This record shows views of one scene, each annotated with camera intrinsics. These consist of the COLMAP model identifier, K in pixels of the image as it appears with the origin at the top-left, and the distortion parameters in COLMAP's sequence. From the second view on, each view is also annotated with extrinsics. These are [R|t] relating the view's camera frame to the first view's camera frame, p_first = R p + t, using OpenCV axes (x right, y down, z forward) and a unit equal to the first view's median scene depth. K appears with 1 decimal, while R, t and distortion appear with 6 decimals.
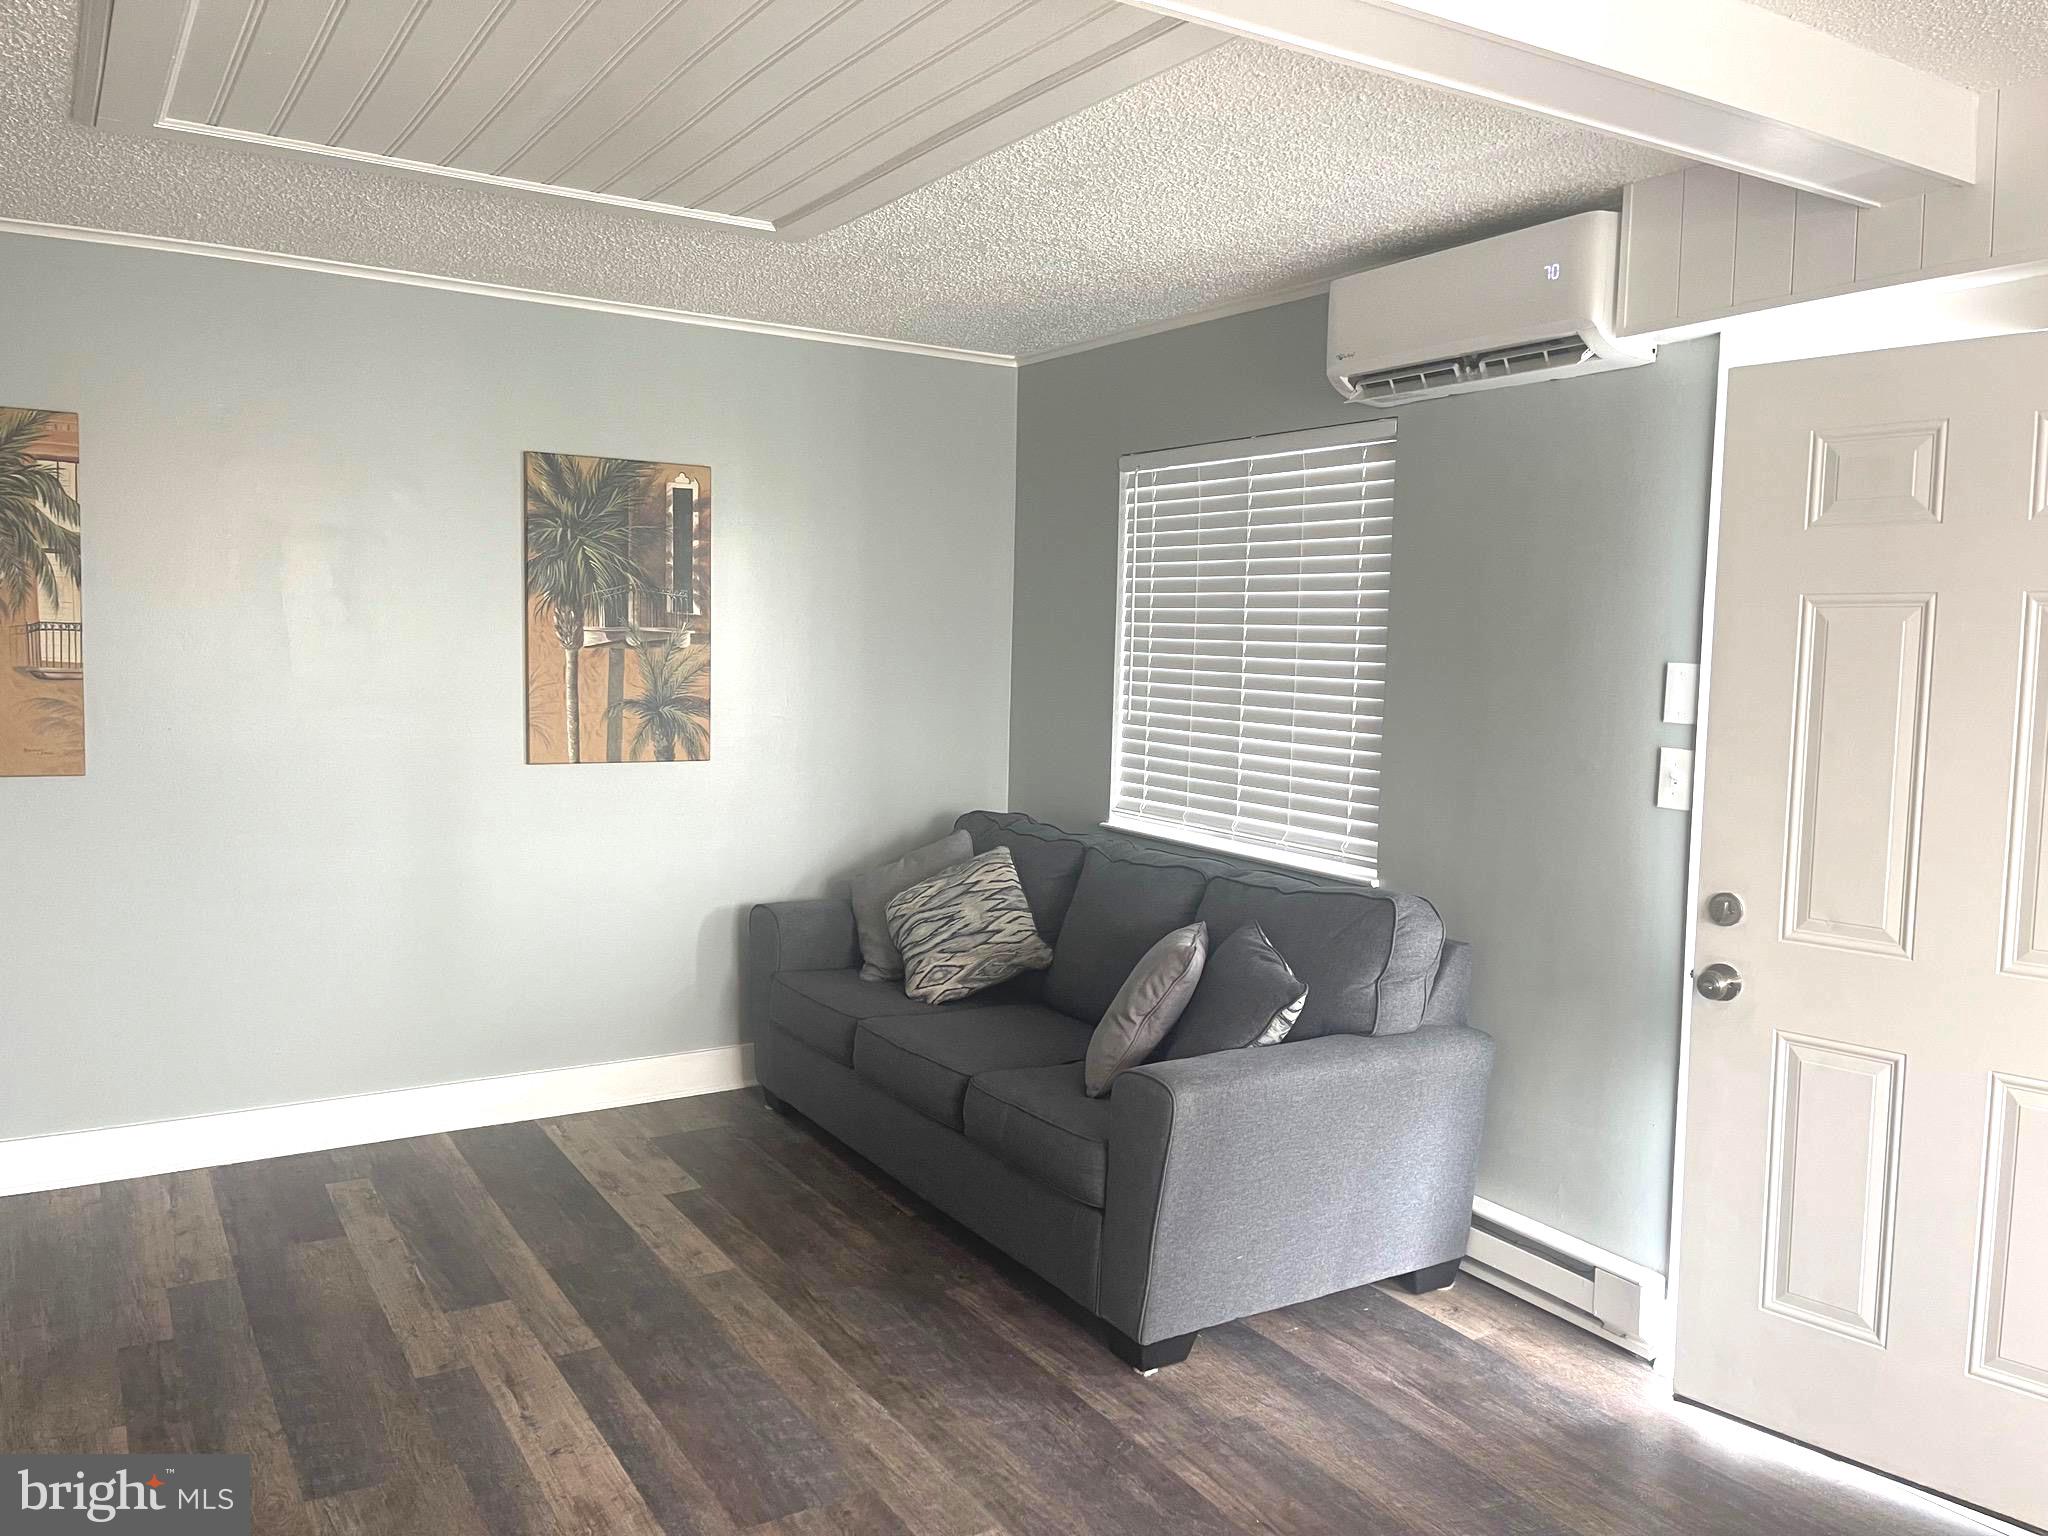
lens RADIAL K [[1544.3, 0, 1040.9], [0, 1544.3, 772.7], [0, 0, 1]] dist [0.036840, -0.064308]
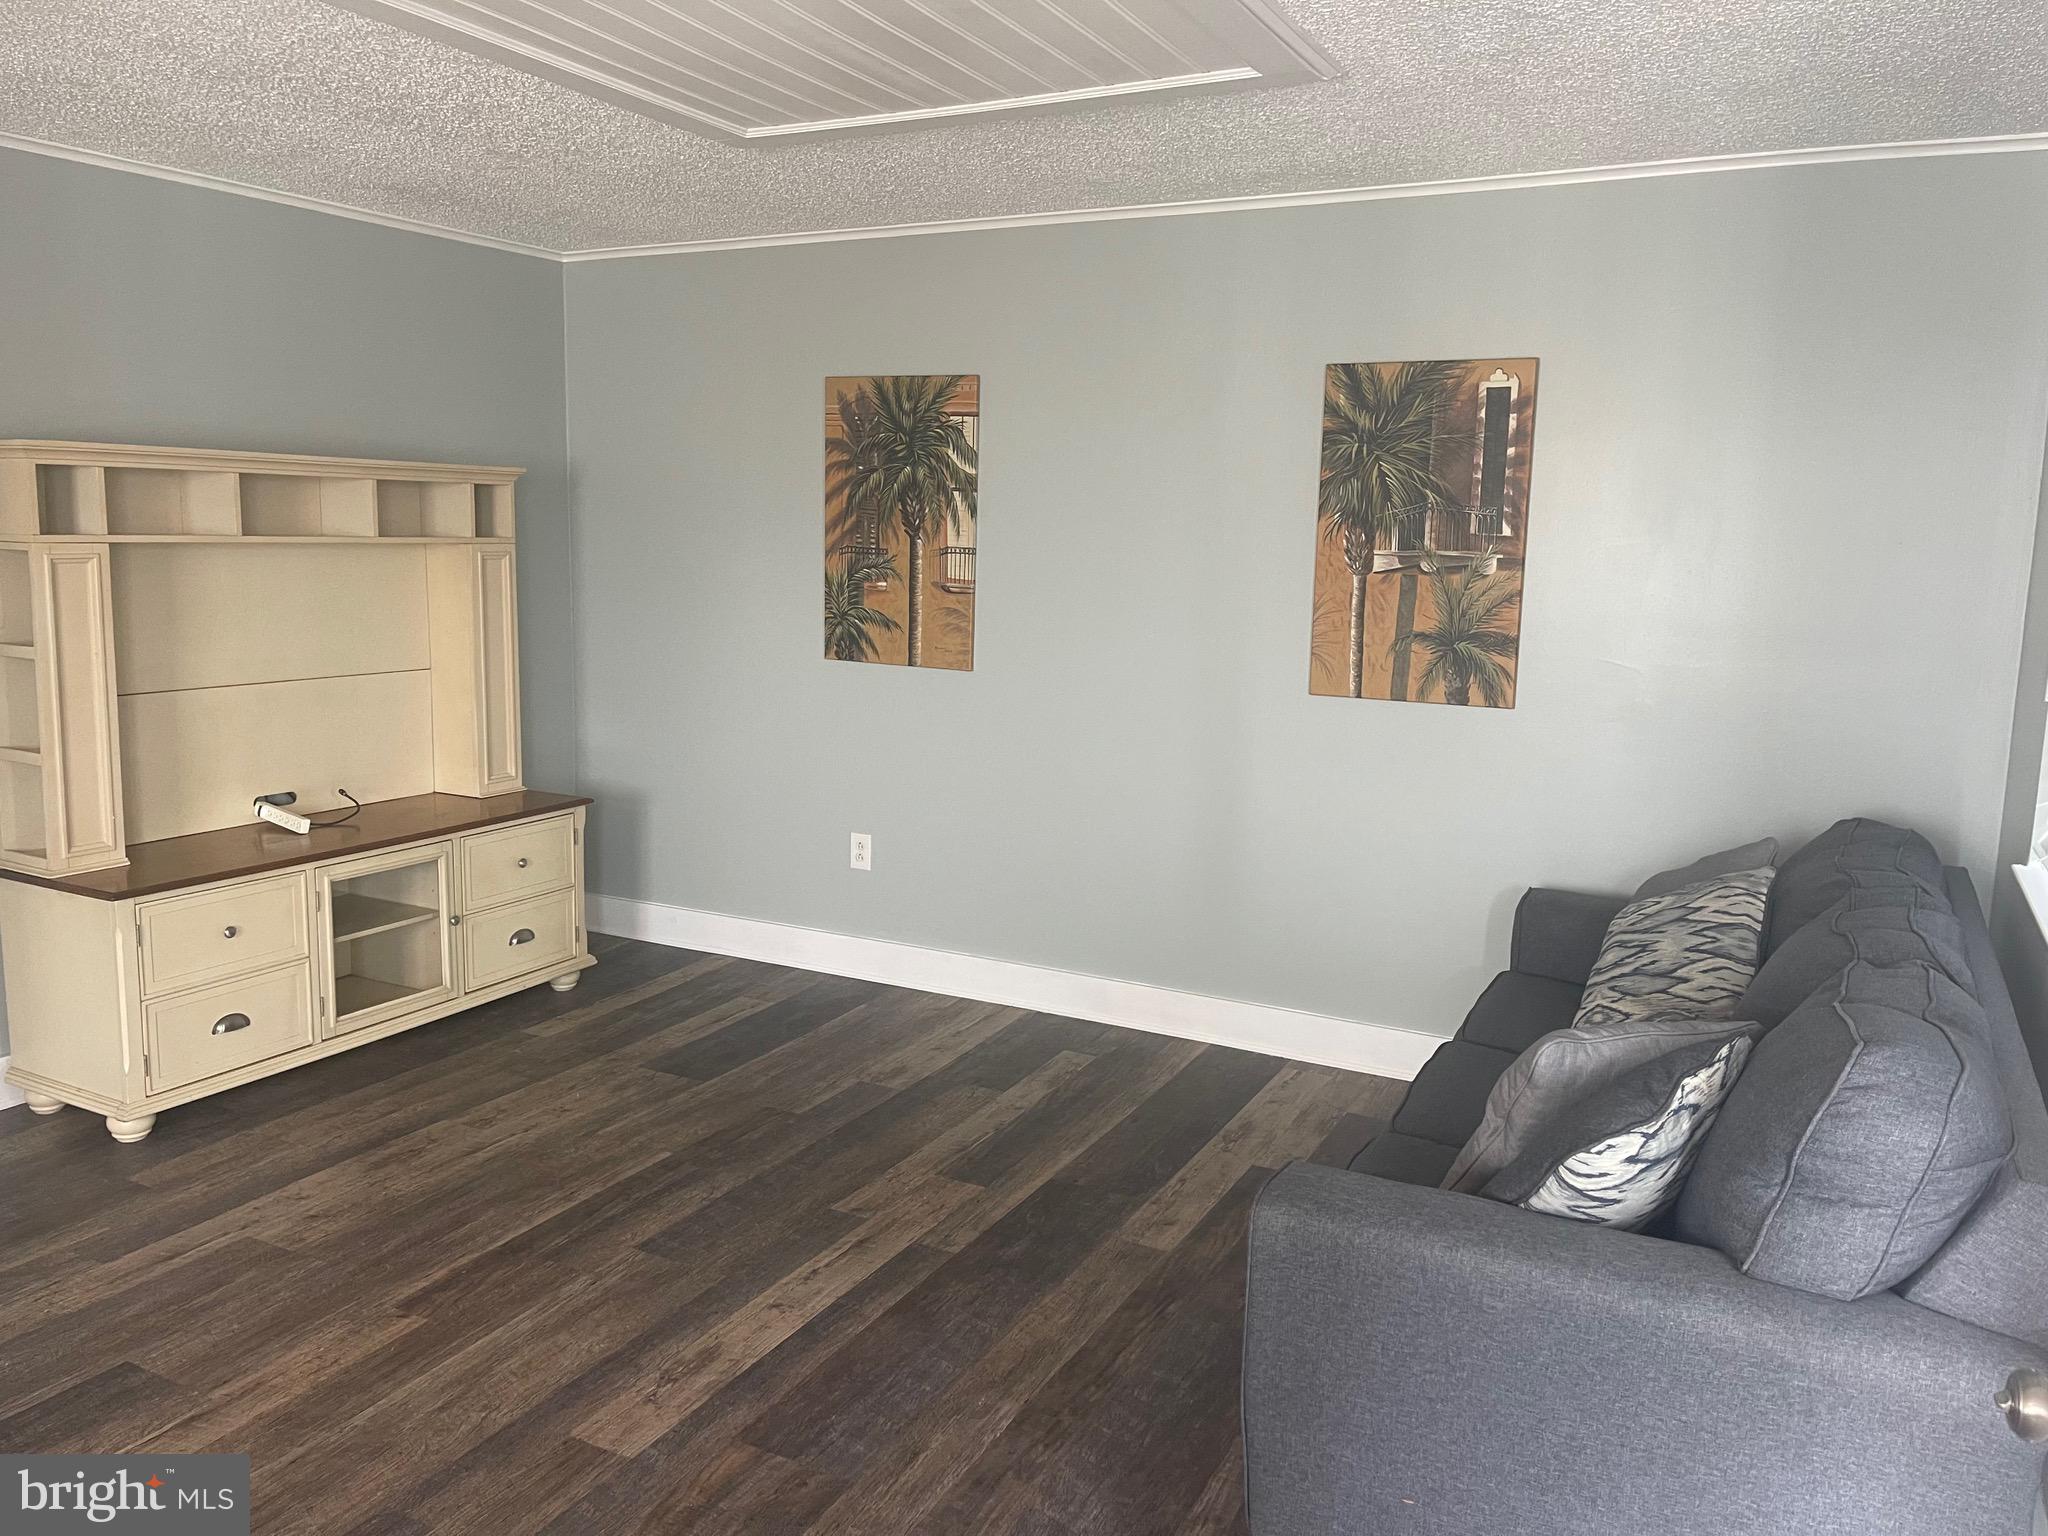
lens RADIAL K [[1544.3, 0, 1021.5], [0, 1544.3, 755.3], [0, 0, 1]] dist [0.036840, -0.064308]
pose [[0.487983, 0.112930, -0.865517, 0.420867], [-0.084724, 0.993041, 0.081801, -0.031506], [0.868732, 0.033413, 0.494155, 0.375476]]
